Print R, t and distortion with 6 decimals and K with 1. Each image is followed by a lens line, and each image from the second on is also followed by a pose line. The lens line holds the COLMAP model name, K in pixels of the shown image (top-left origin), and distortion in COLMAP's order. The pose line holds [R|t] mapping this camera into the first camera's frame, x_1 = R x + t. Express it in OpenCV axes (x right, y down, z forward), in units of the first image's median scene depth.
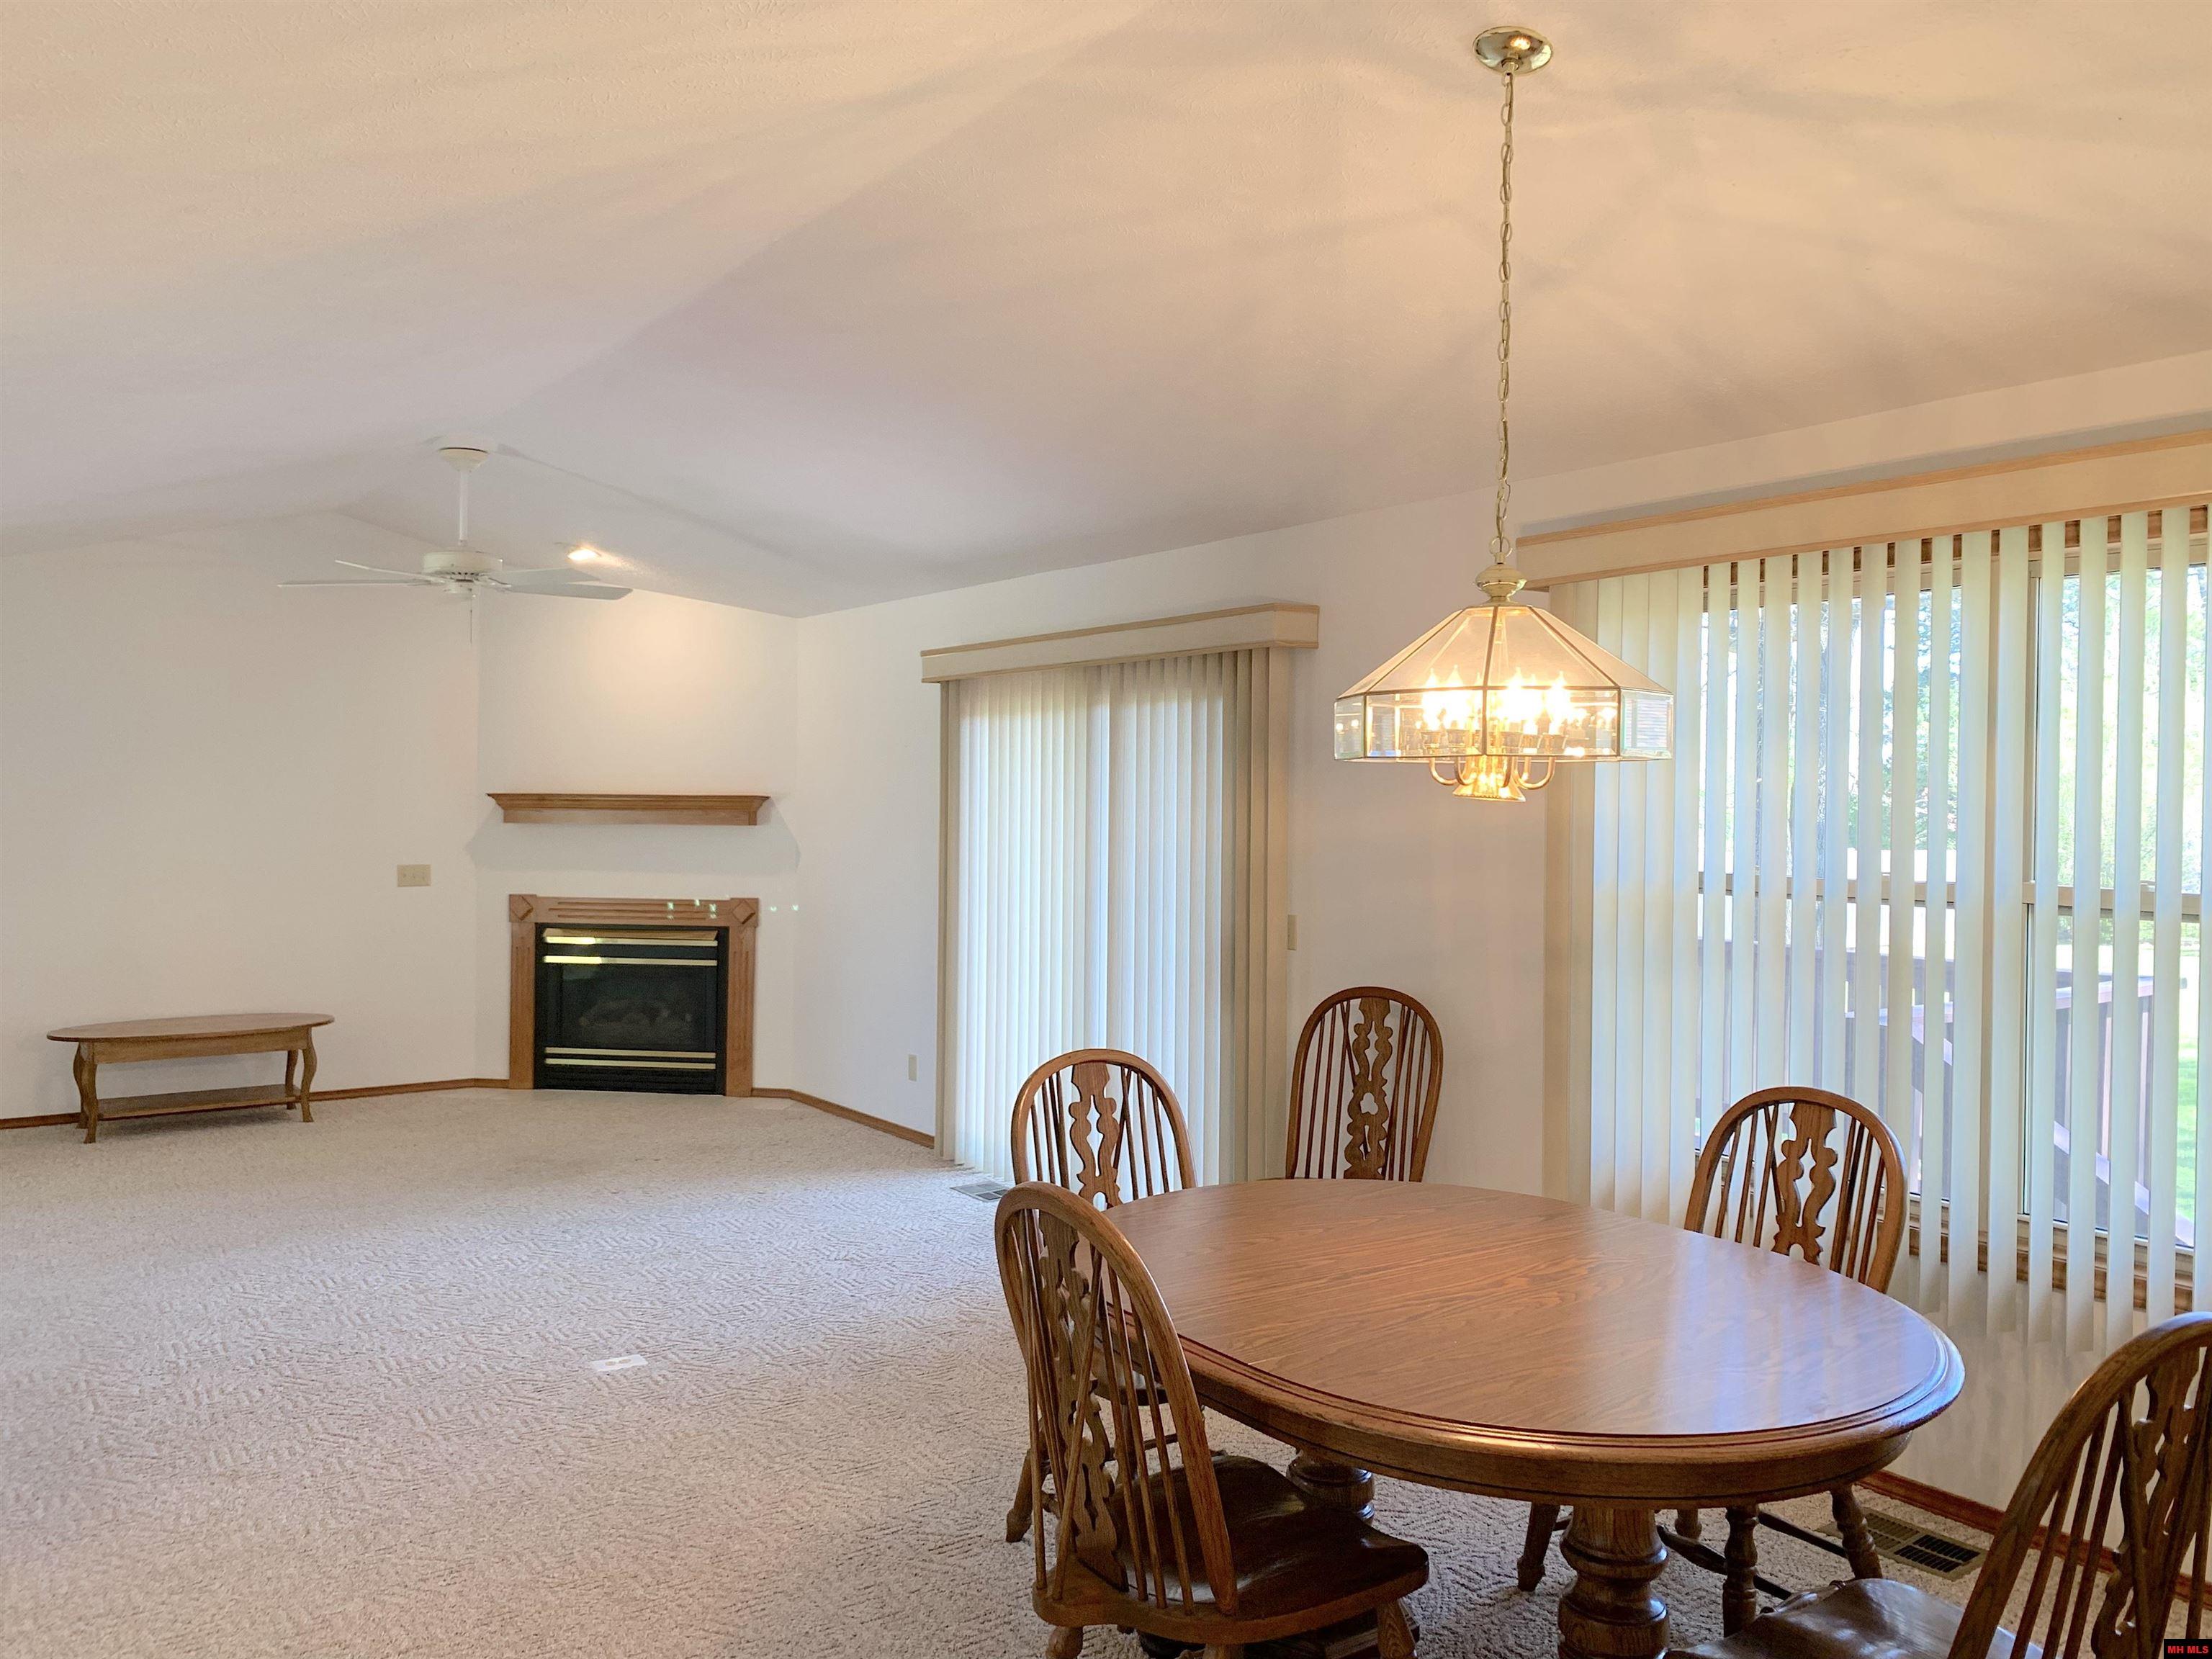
lens RADIAL K [[1682.7, 0, 1103.0], [0, 1682.7, 822.6], [0, 0, 1]] dist [0.027102, -0.031894]
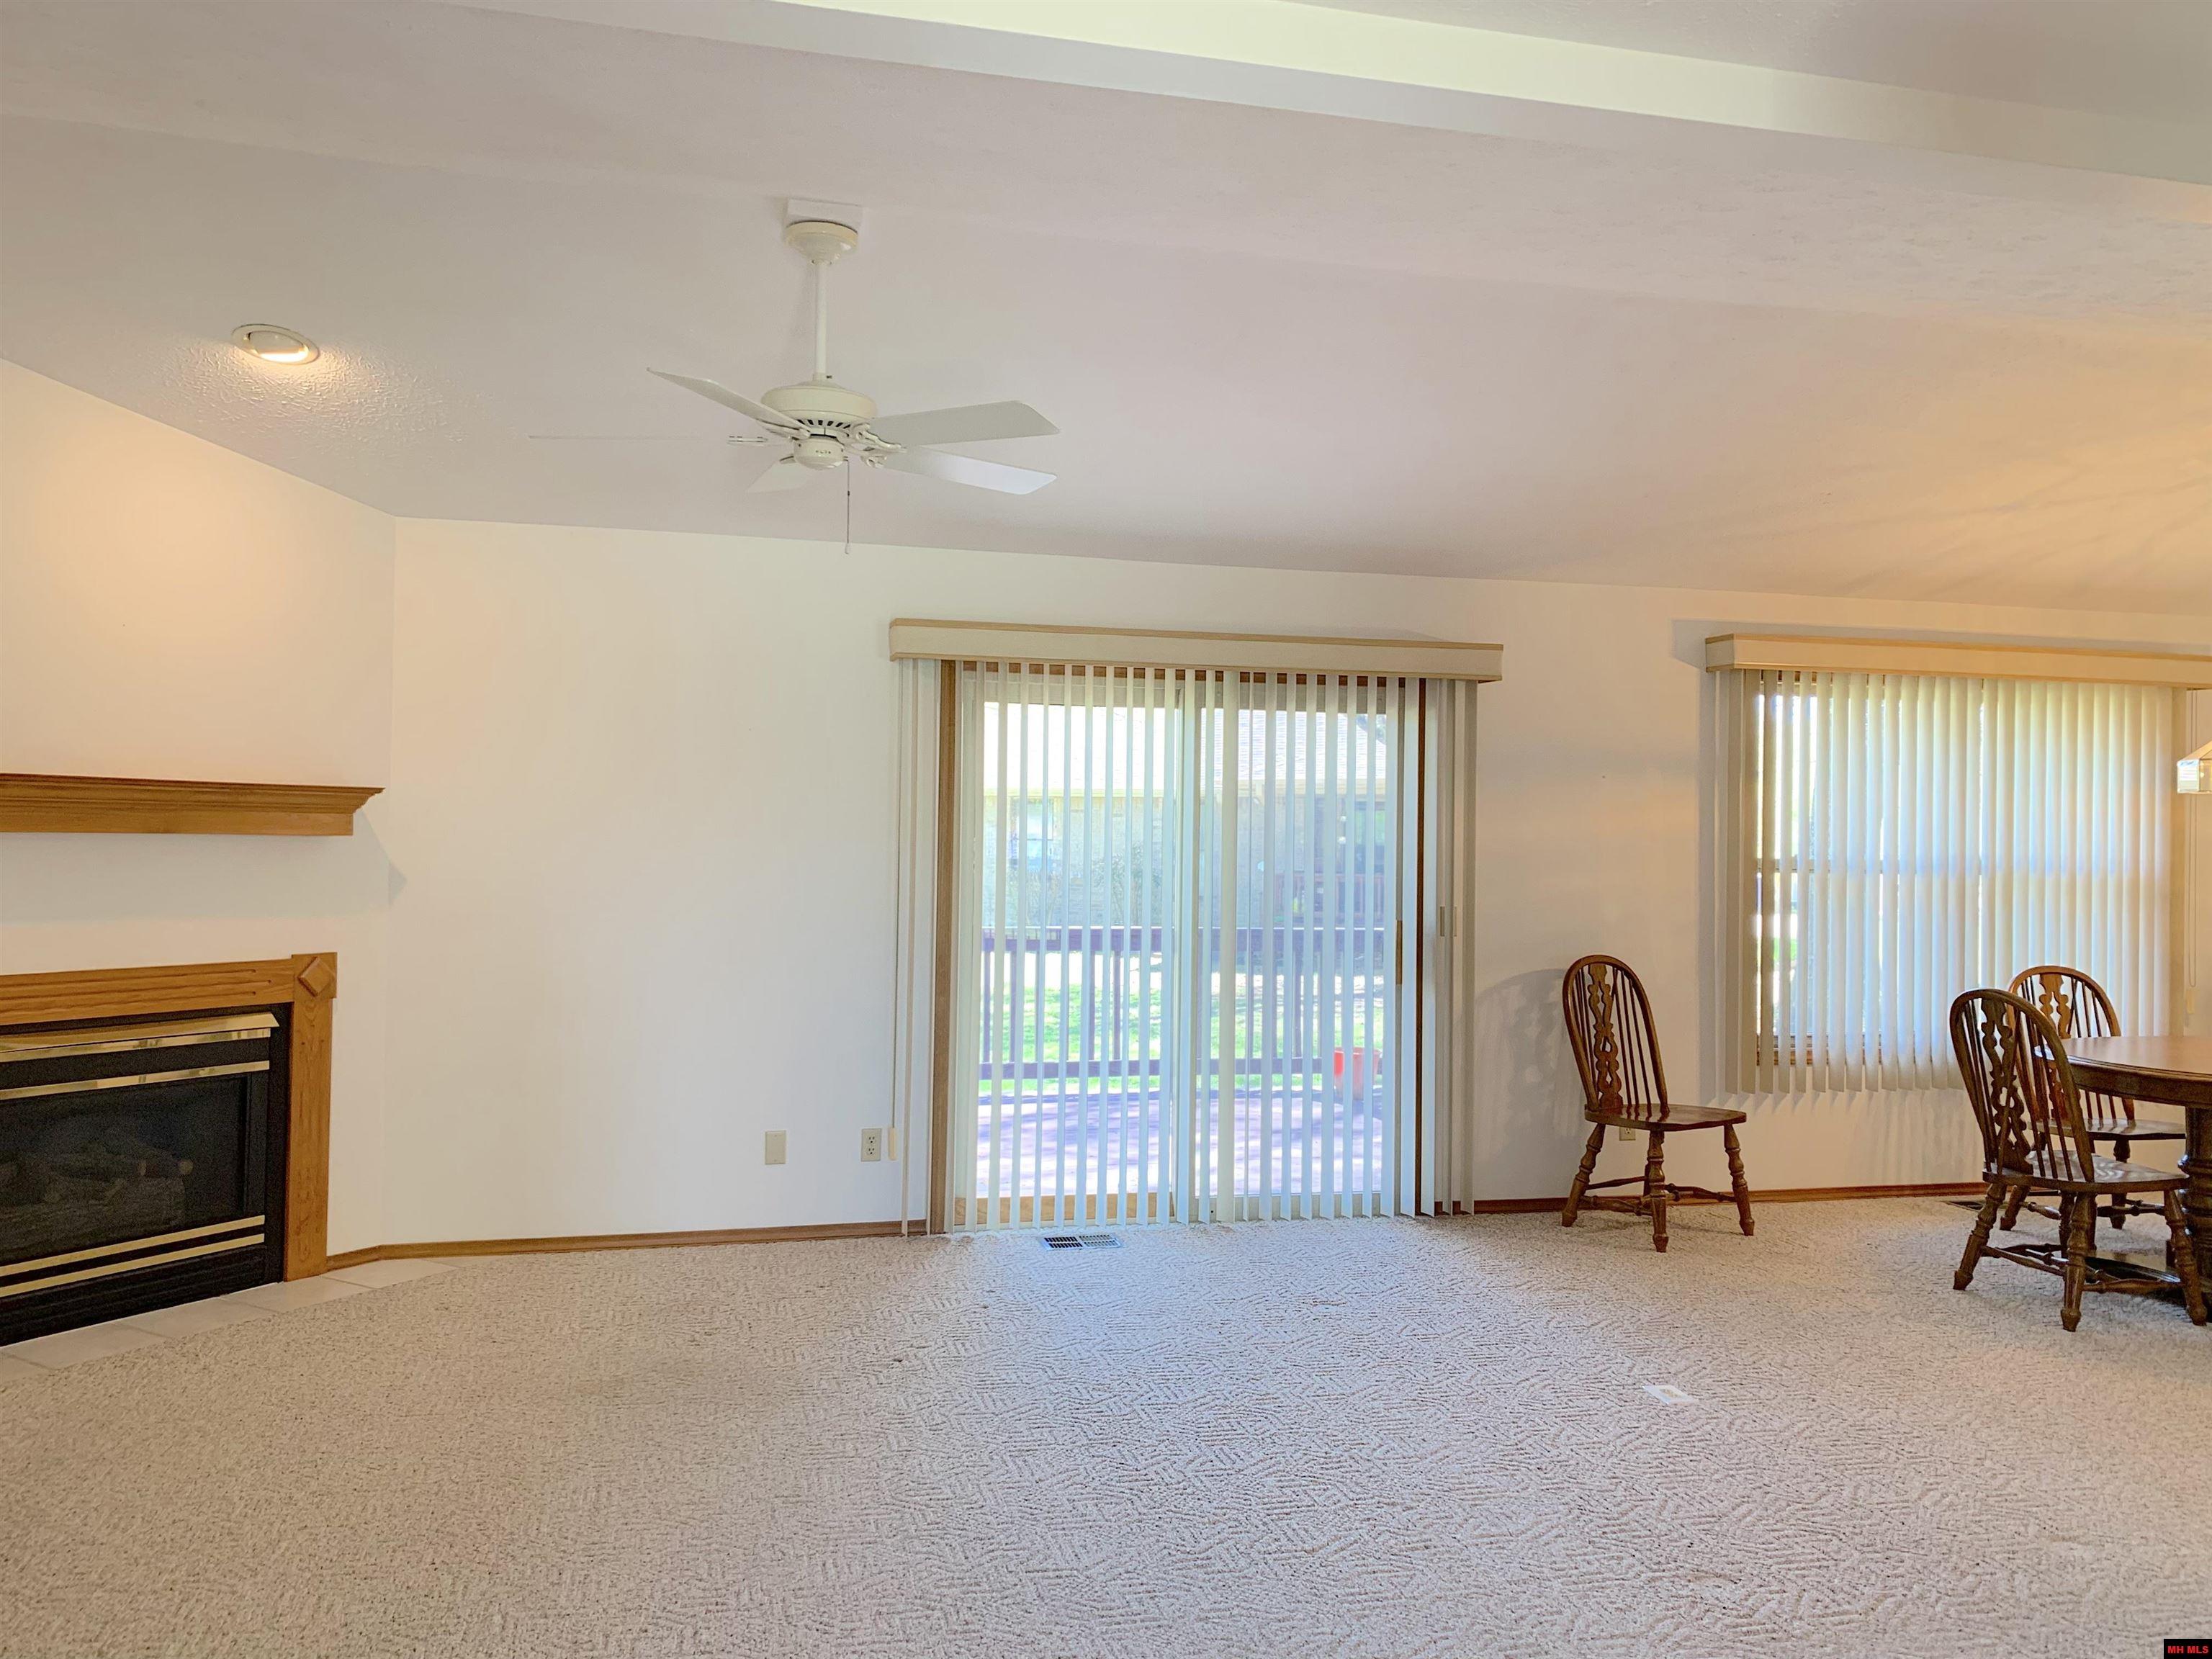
lens RADIAL K [[1682.7, 0, 1095.1], [0, 1682.7, 826.2], [0, 0, 1]] dist [0.027102, -0.031894]
pose [[0.366463, 0.007225, 0.930405, -1.190525], [0.003392, 0.999953, -0.009101, 0.008080], [-0.930426, 0.006491, 0.366421, 0.877410]]
